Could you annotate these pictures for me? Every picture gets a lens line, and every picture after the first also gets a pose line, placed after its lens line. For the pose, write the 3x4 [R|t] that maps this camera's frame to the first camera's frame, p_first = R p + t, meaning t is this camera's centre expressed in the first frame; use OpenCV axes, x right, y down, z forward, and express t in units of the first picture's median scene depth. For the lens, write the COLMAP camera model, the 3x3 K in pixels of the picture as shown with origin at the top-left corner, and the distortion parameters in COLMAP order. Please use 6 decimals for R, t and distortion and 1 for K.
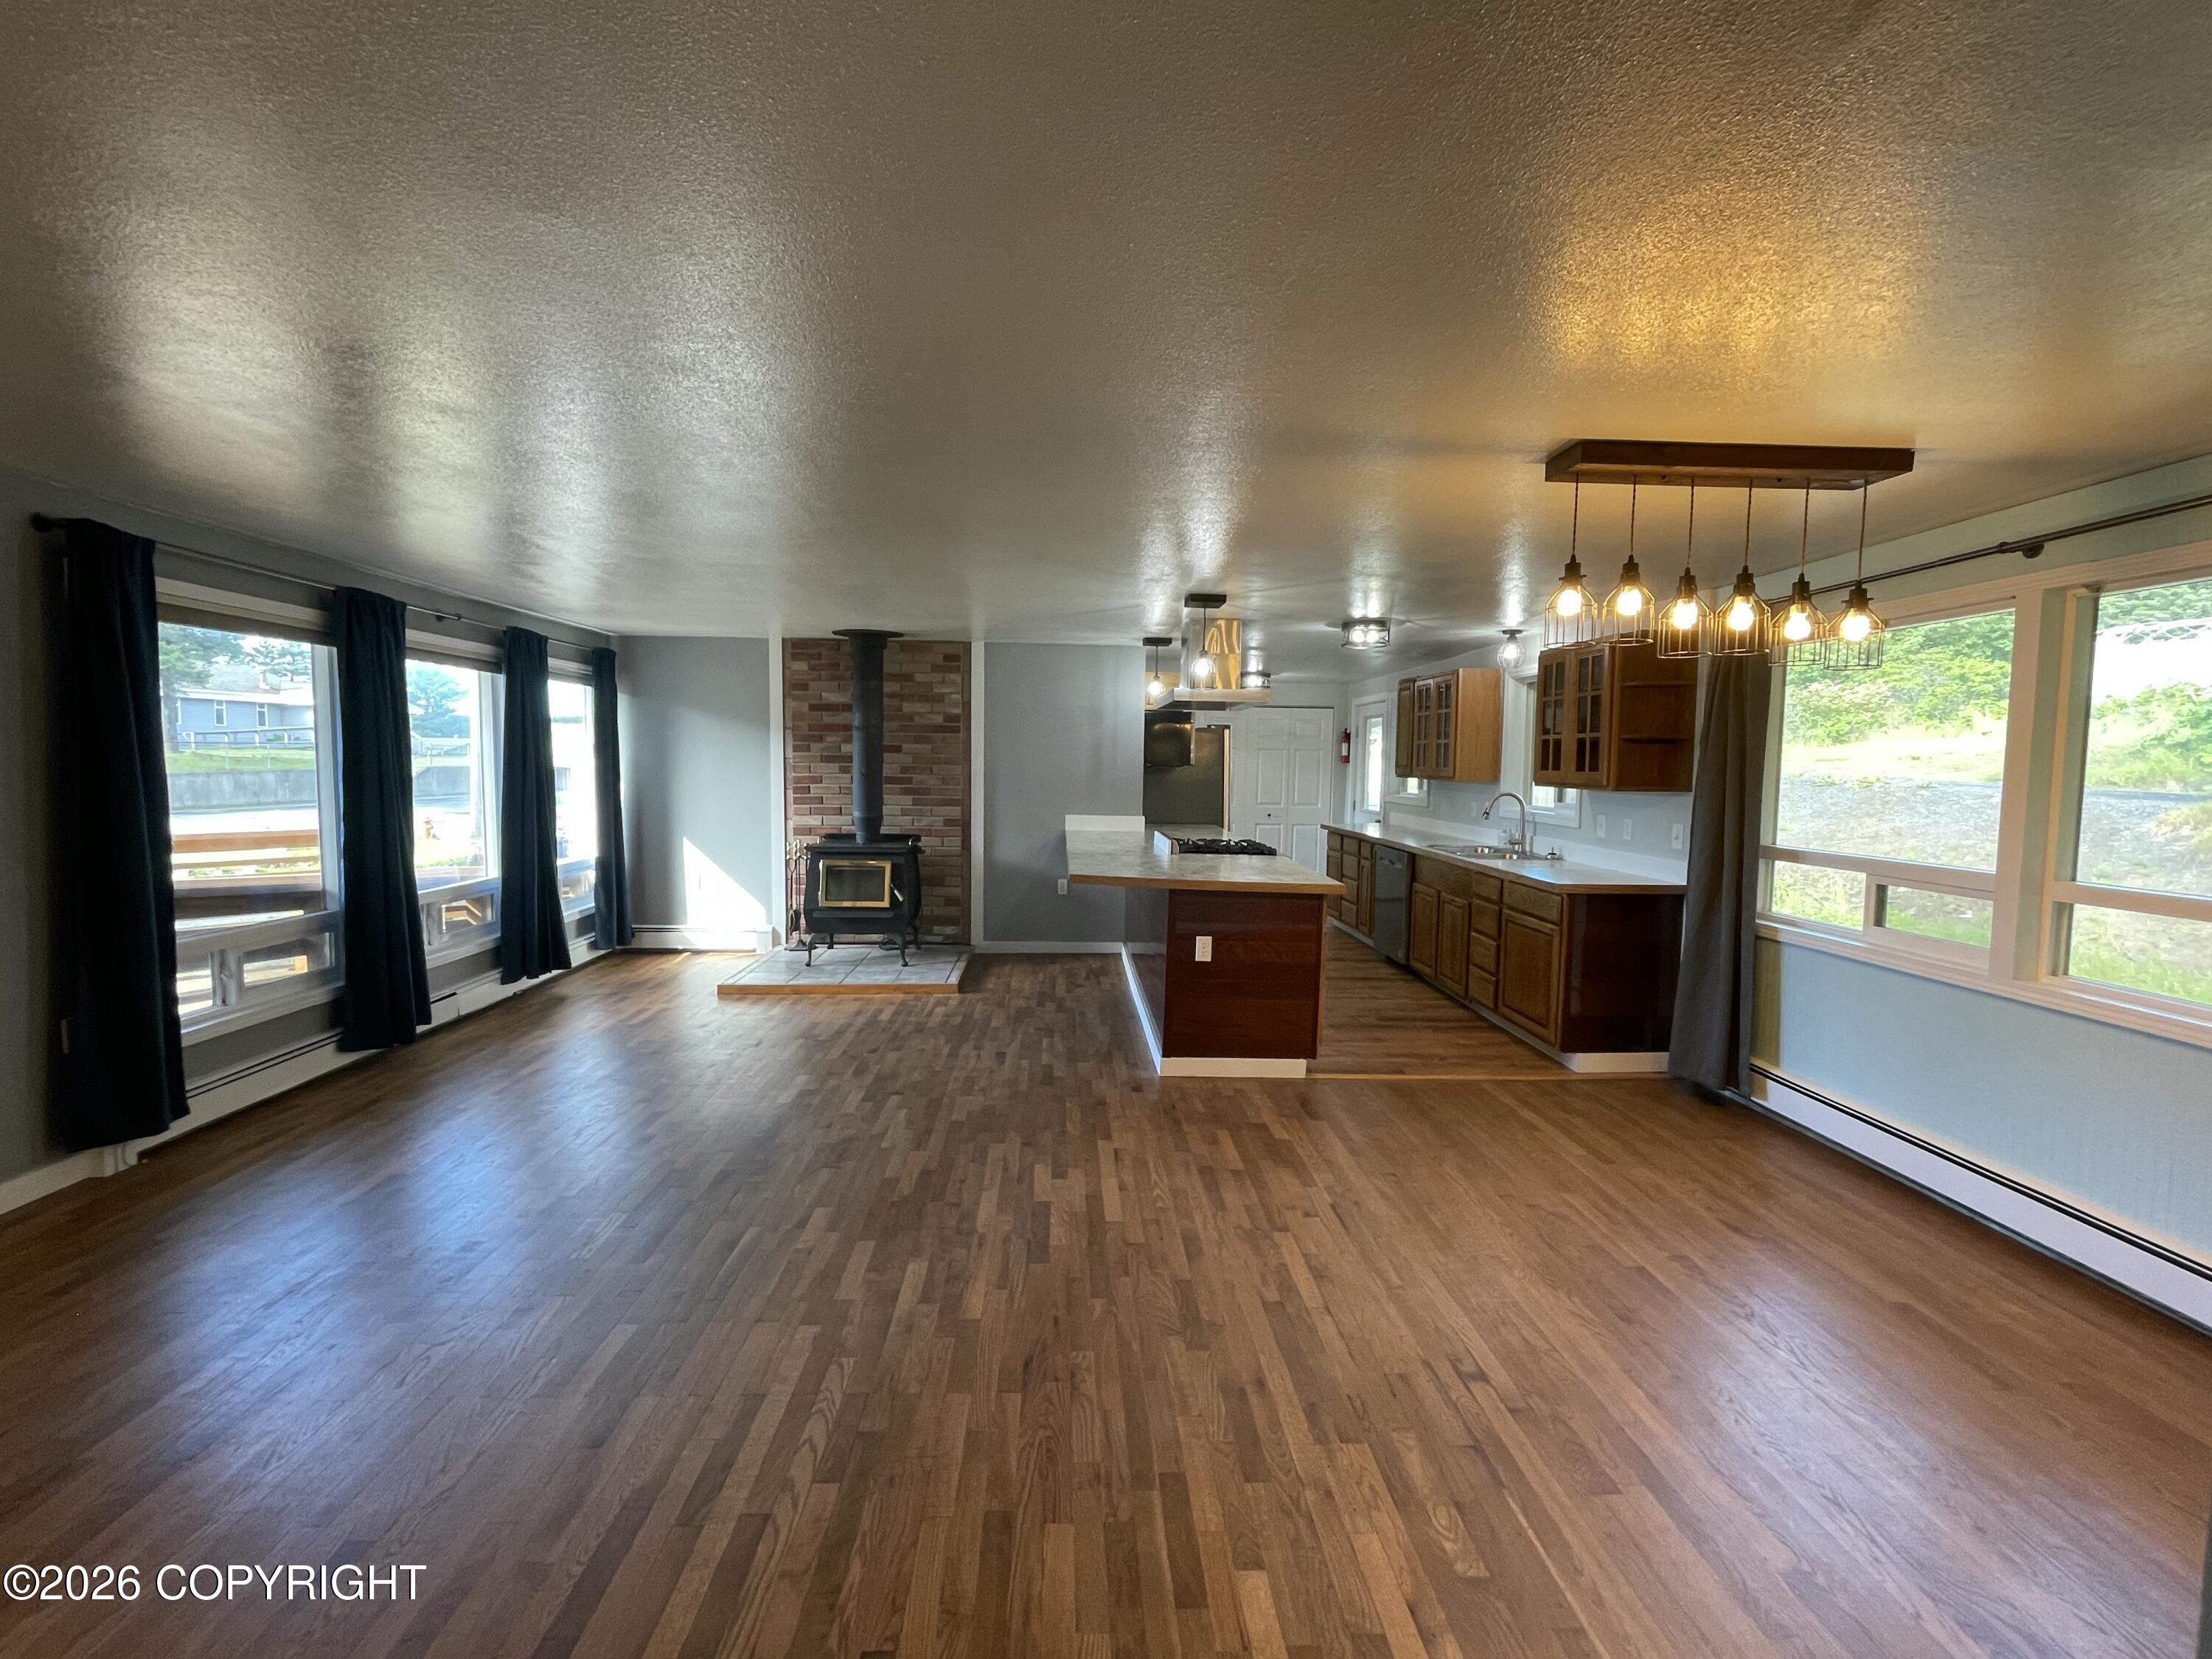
lens RADIAL K [[937.5, 0, 1104.9], [0, 937.5, 823.6], [0, 0, 1]] dist [0.001615, -0.002046]
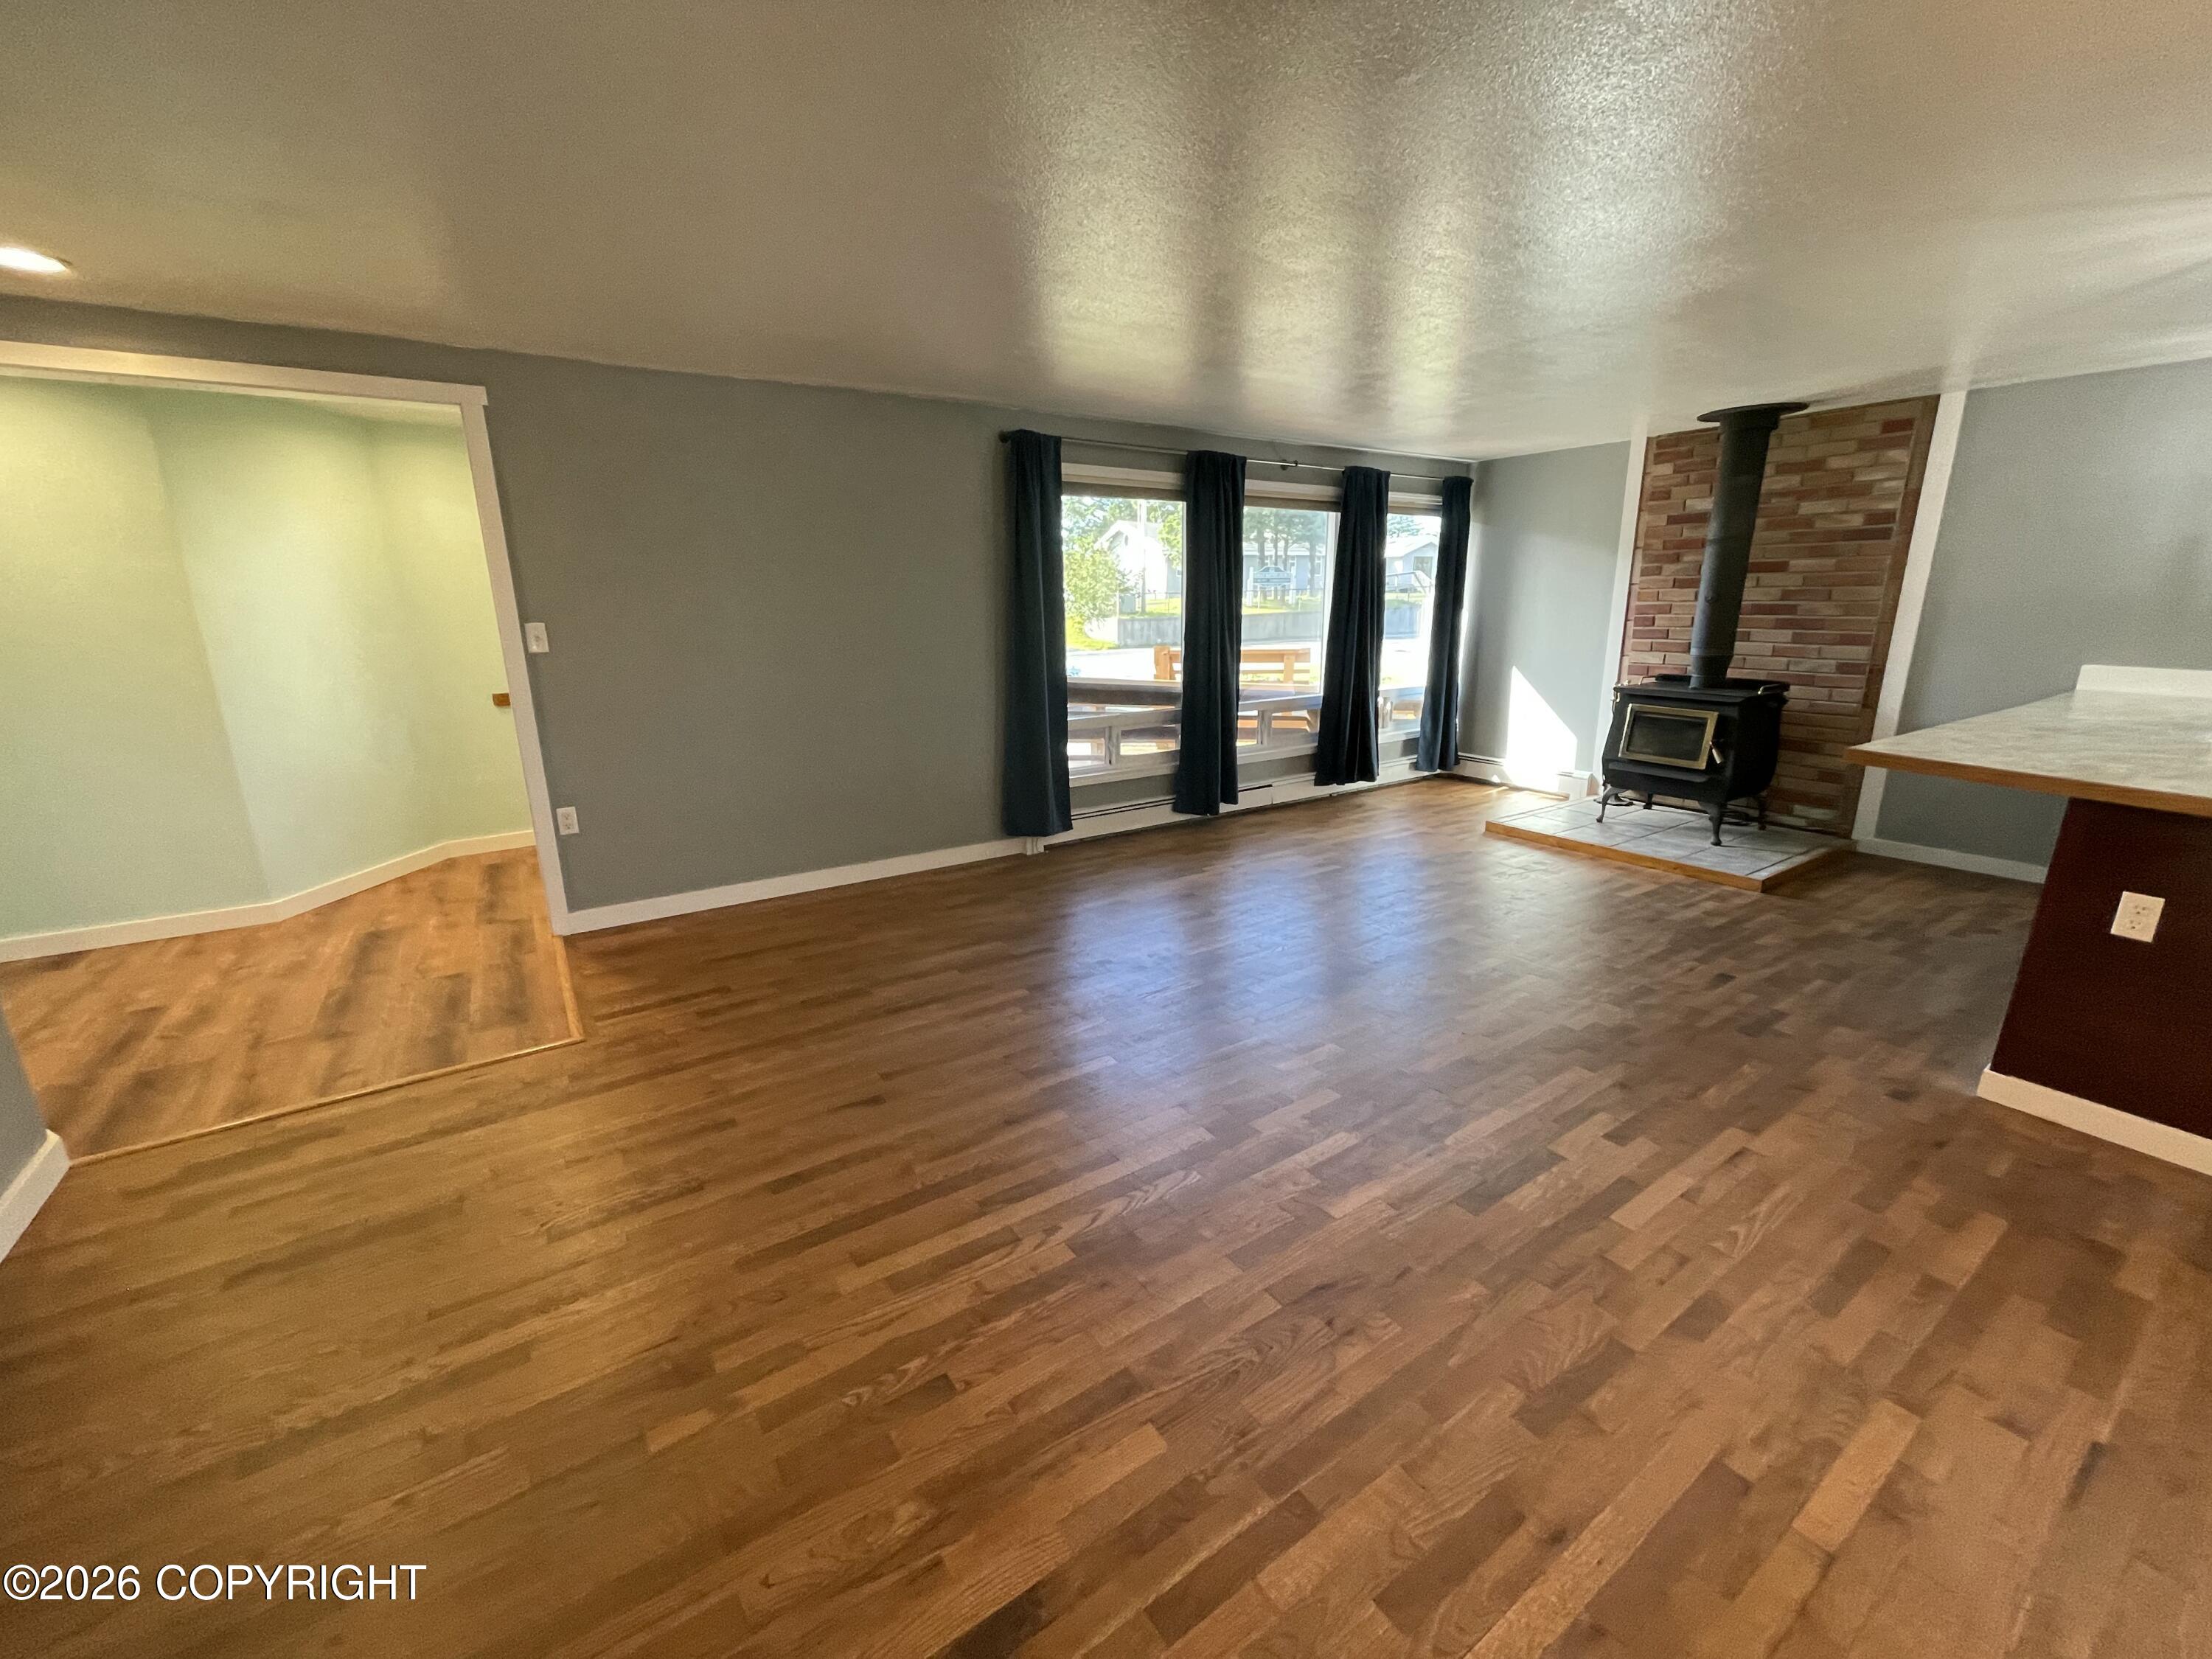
lens RADIAL K [[892.9, 0, 1103.9], [0, 892.9, 823.4], [0, 0, 1]] dist [-0.007316, 0.003776]
pose [[0.518256, 0.191820, -0.833436, 0.204256], [-0.040640, 0.978945, 0.200038, 0.003089], [0.854259, -0.069800, 0.515140, 0.218773]]
